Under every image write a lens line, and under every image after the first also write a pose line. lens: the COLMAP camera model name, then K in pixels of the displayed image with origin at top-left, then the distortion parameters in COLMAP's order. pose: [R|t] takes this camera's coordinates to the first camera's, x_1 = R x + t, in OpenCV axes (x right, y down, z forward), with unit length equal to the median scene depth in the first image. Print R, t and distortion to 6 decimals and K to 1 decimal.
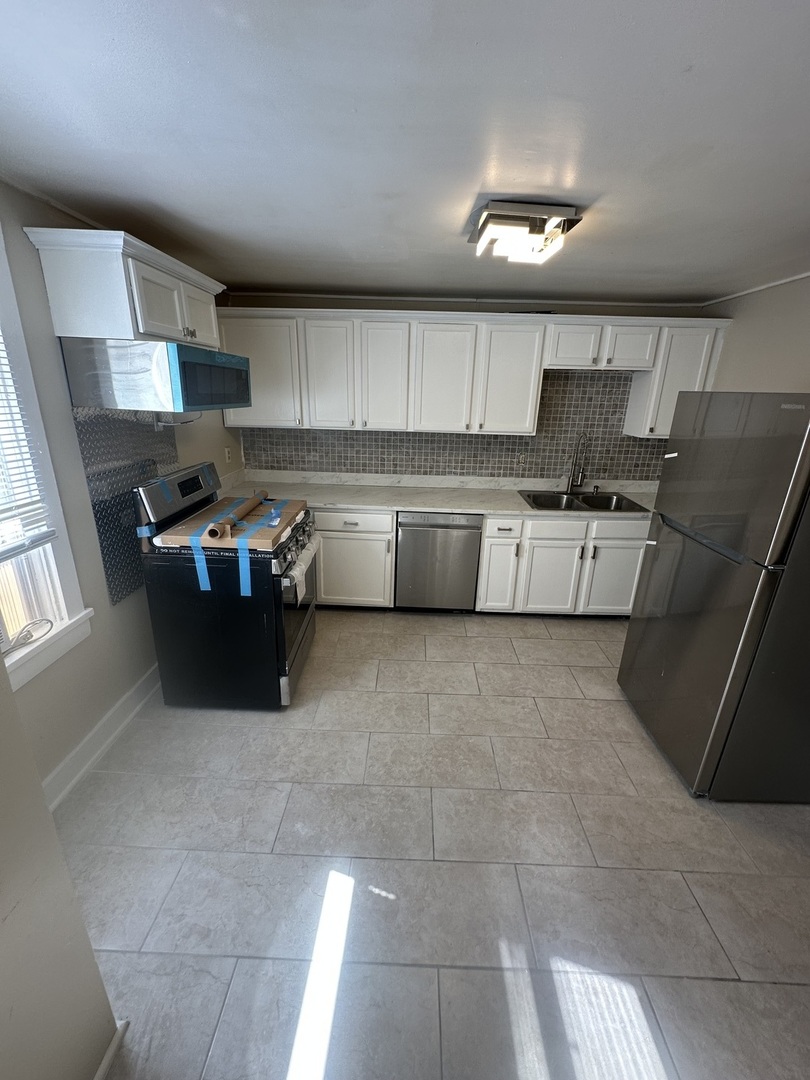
lens RADIAL K [[435.0, 0, 404.8], [0, 435.0, 537.7], [0, 0, 1]] dist [0.004600, -0.000009]
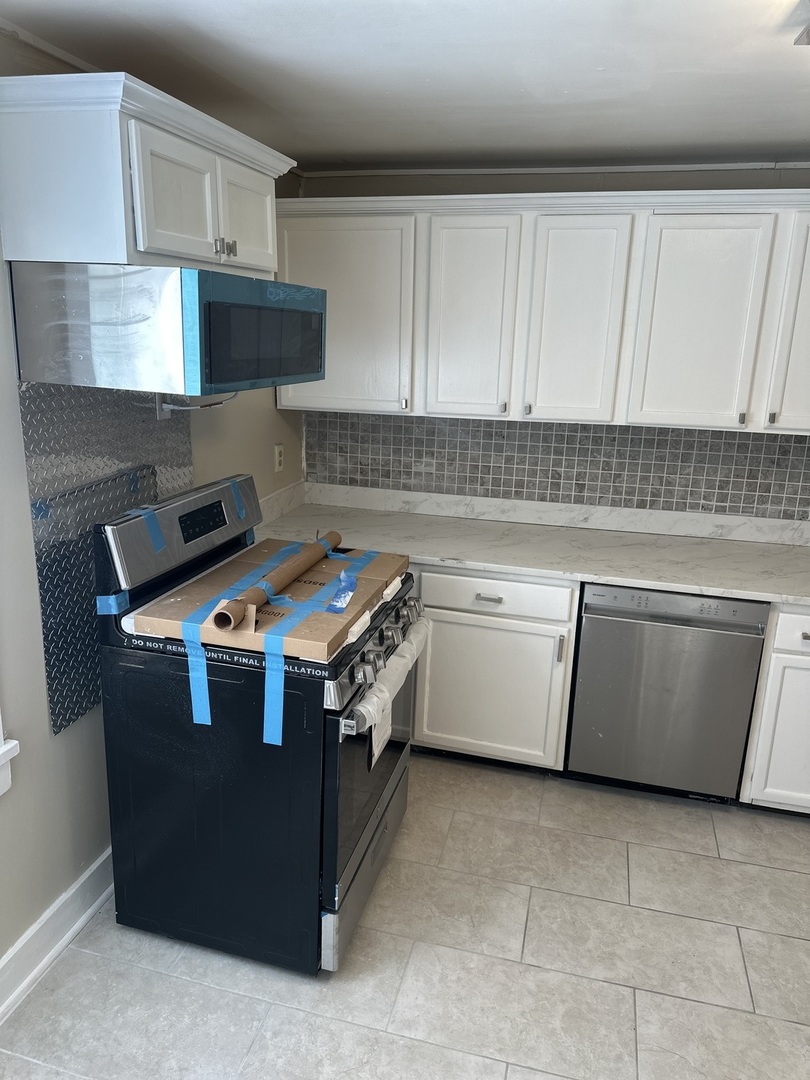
lens RADIAL K [[761.0, 0, 397.9], [0, 761.0, 540.6], [0, 0, 1]] dist [0.058679, -0.060608]
pose [[0.972088, 0.060136, -0.226778, -0.039120], [-0.074050, 0.995827, -0.053349, -0.064232], [0.222623, 0.068653, 0.972484, 0.127175]]
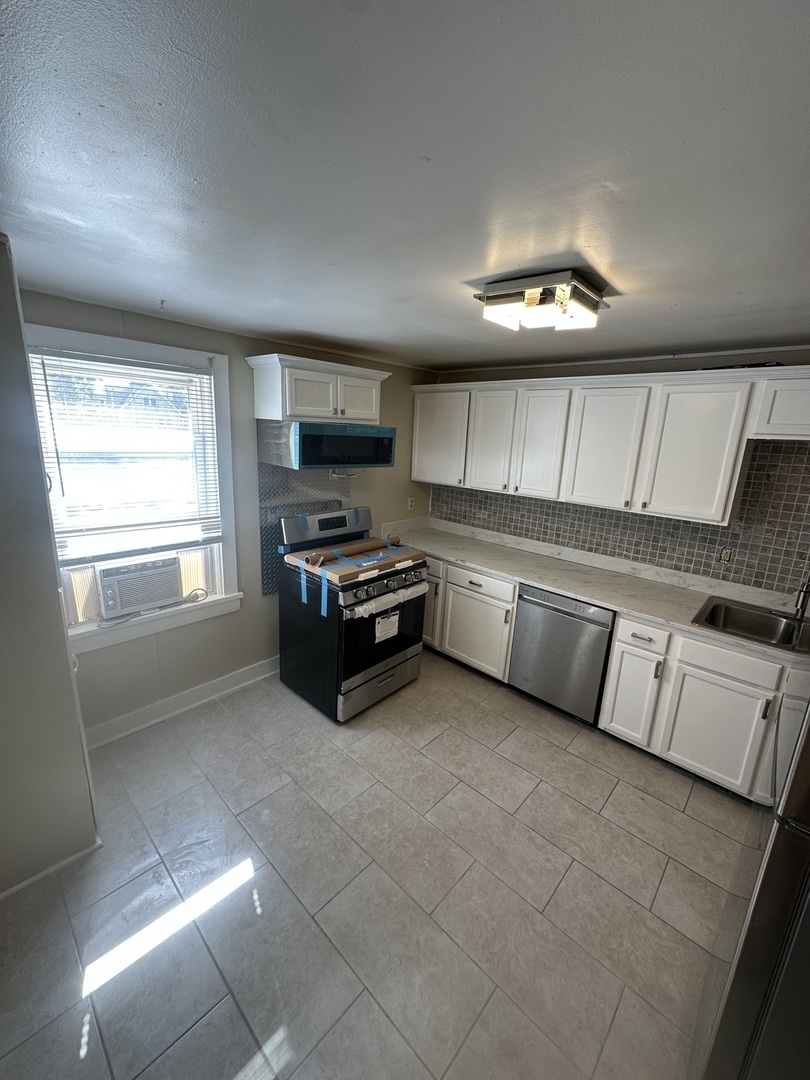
lens RADIAL K [[435.0, 0, 408.1], [0, 435.0, 538.6], [0, 0, 1]] dist [0.004600, -0.000009]
pose [[0.743427, 0.167804, -0.647424, 0.554948], [-0.237862, 0.971062, -0.021446, -0.105525], [0.625090, 0.169941, 0.761828, 0.166298]]
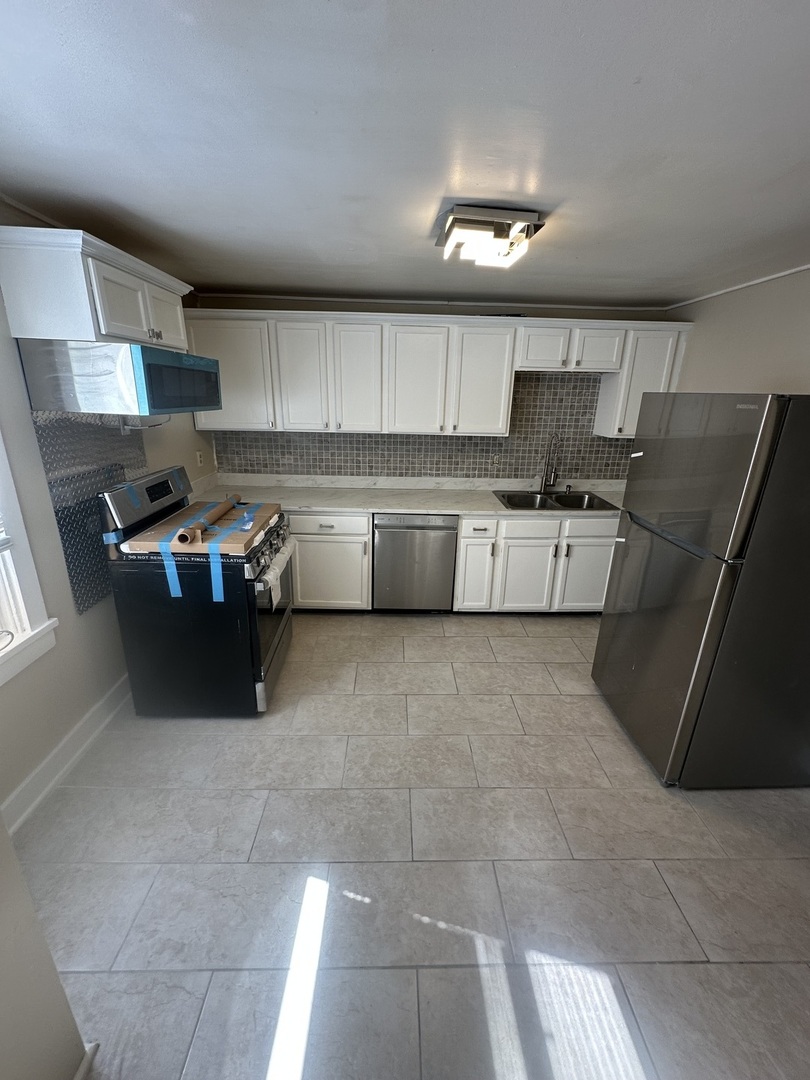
lens RADIAL K [[435.0, 0, 404.3], [0, 435.0, 537.8], [0, 0, 1]] dist [0.004600, -0.000009]
pose [[0.998857, -0.018237, 0.044193, 0.012664], [0.018414, 0.999824, -0.003598, 0.000836], [-0.044119, 0.004408, 0.999017, -0.001681]]
